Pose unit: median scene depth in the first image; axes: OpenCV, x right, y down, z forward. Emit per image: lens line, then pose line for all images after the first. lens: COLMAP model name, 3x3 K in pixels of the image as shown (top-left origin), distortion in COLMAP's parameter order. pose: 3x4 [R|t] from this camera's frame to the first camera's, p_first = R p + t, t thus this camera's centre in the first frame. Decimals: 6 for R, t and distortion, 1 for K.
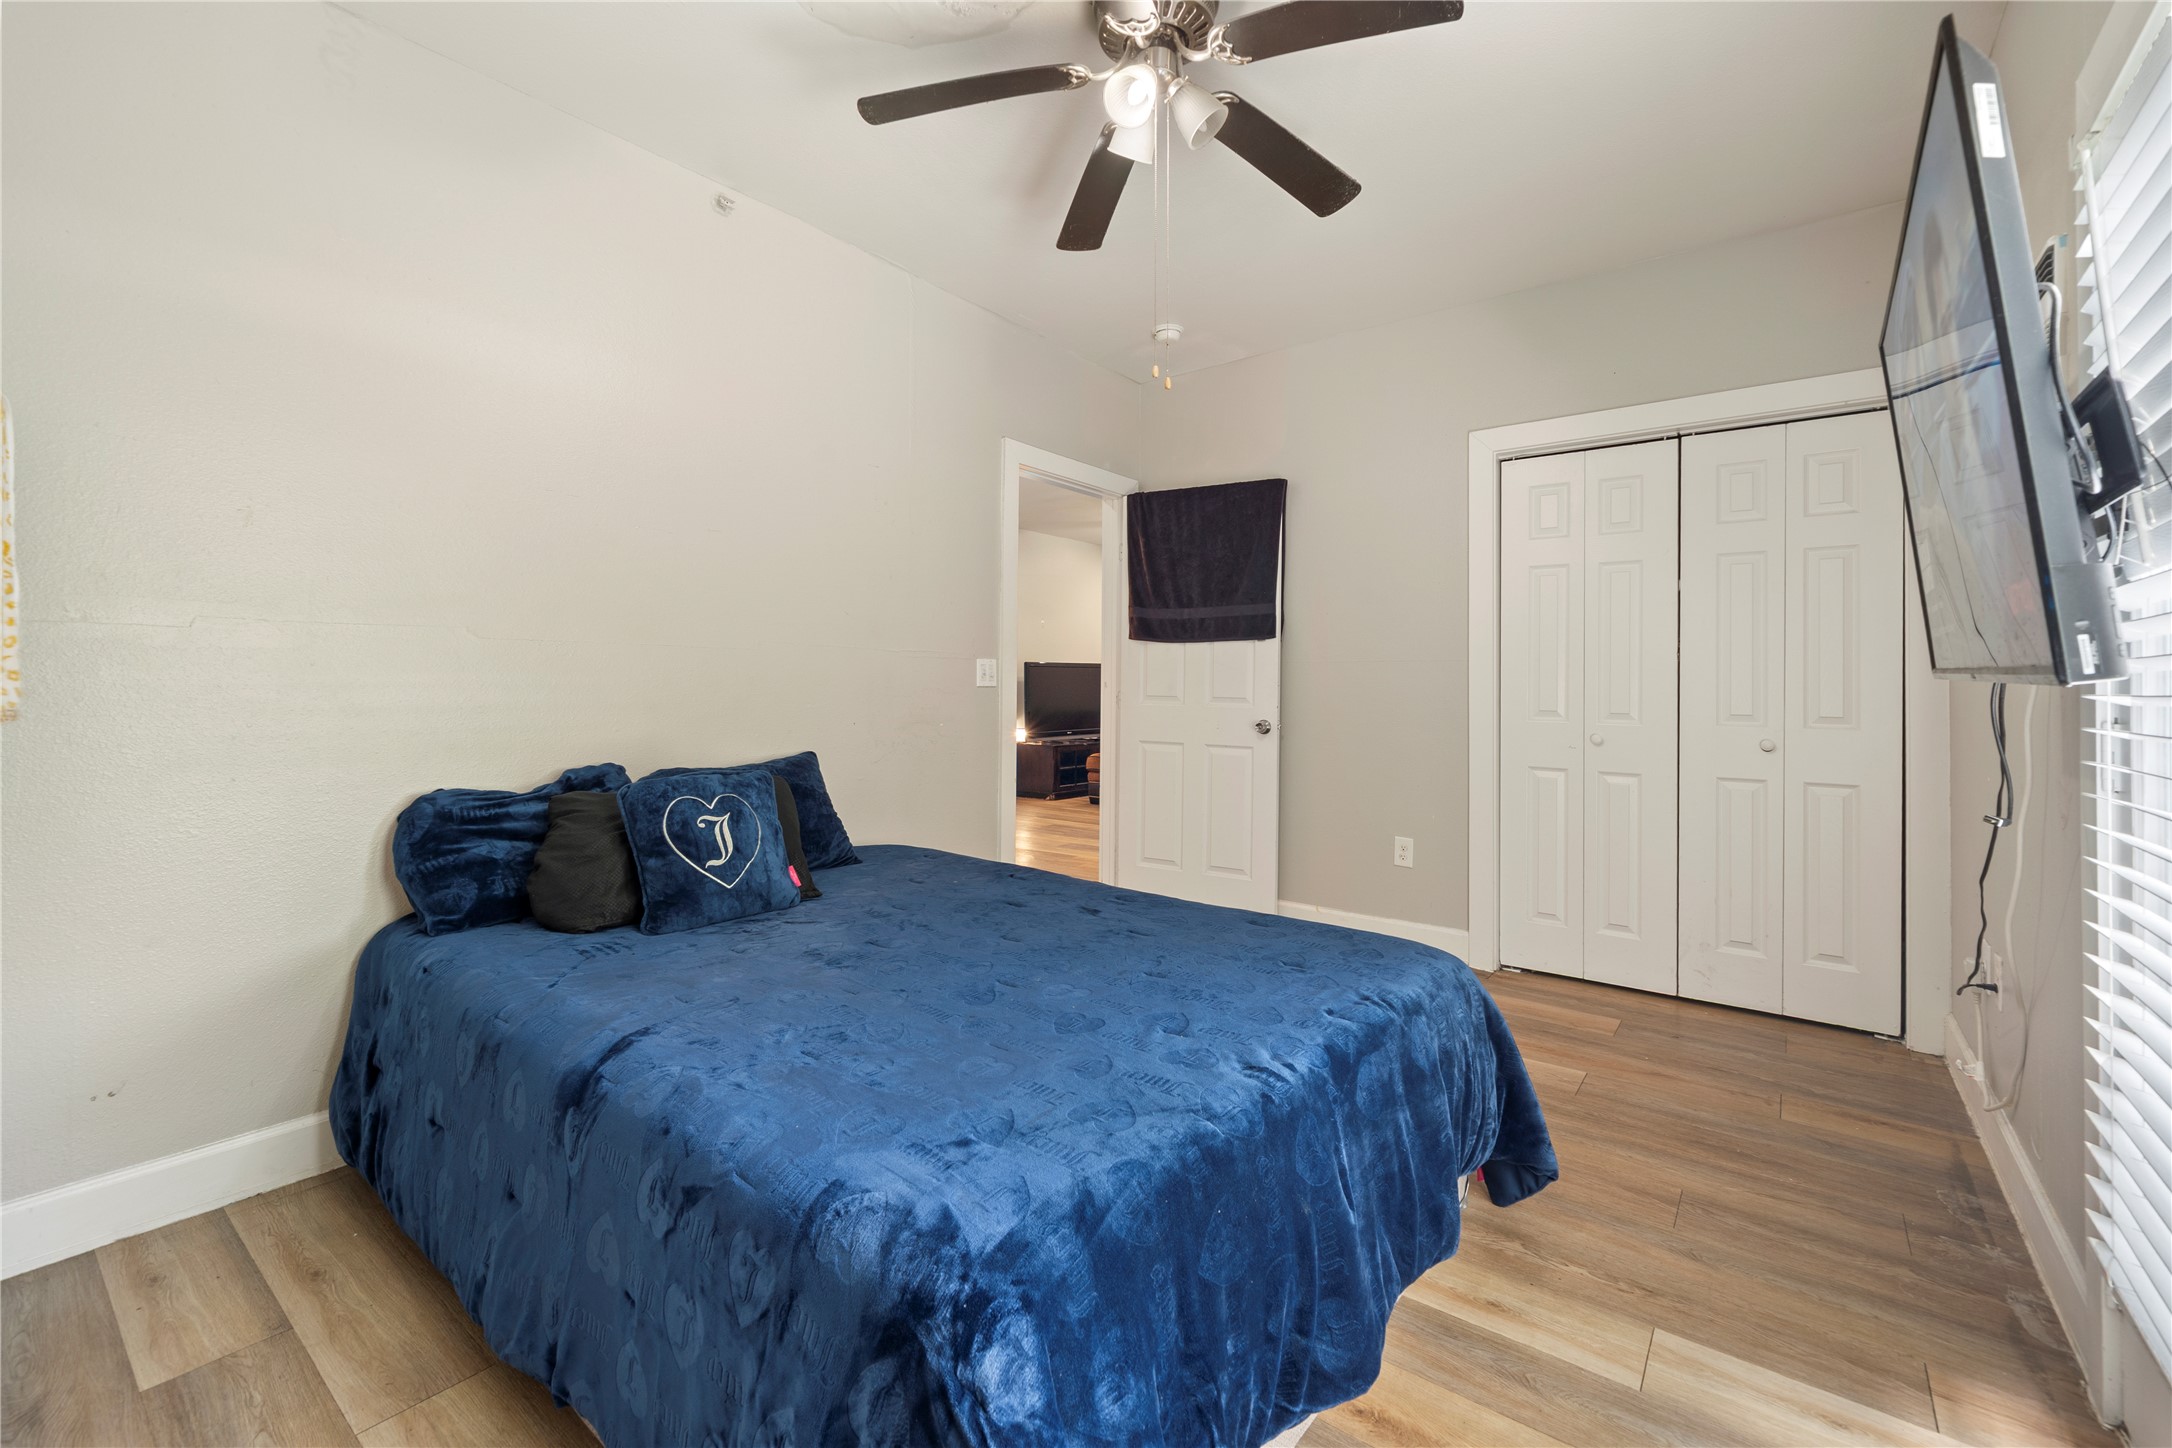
lens RADIAL K [[899.4, 0, 1087.1], [0, 899.4, 677.6], [0, 0, 1]] dist [-0.002558, -0.000163]
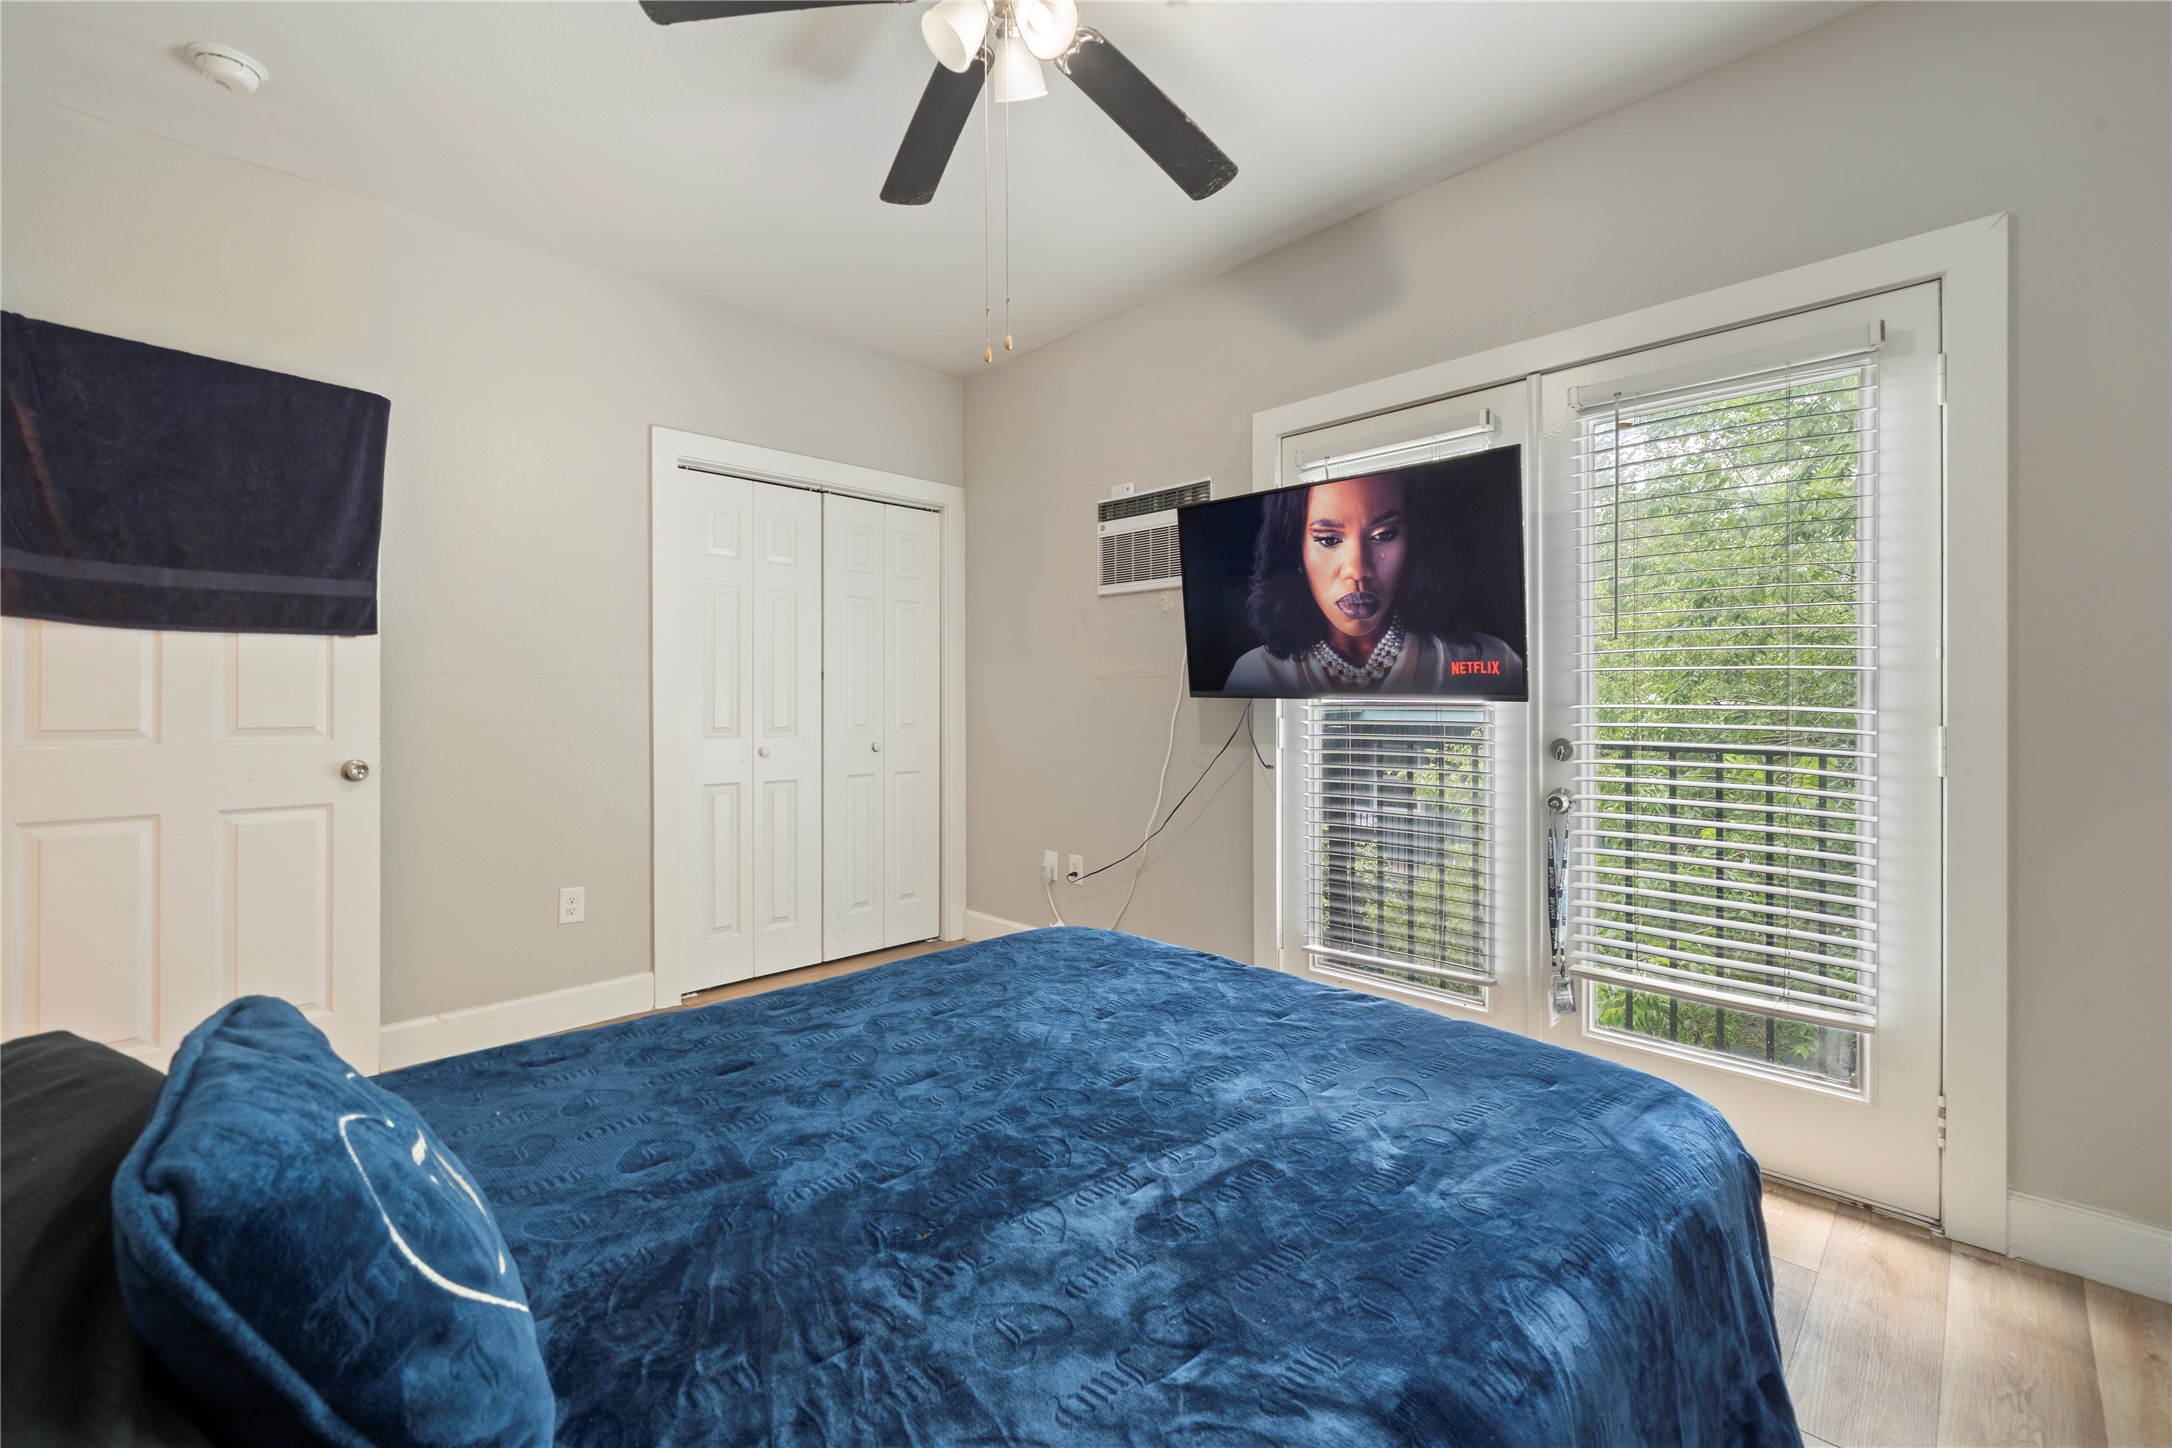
lens RADIAL K [[896.4, 0, 1082.4], [0, 896.4, 709.2], [0, 0, 1]] dist [-0.002691, 0.000585]
pose [[0.136570, -0.017996, 0.990467, -0.400022], [-0.004808, 0.999811, 0.018829, -0.004548], [-0.990619, -0.007334, 0.136458, 0.423755]]
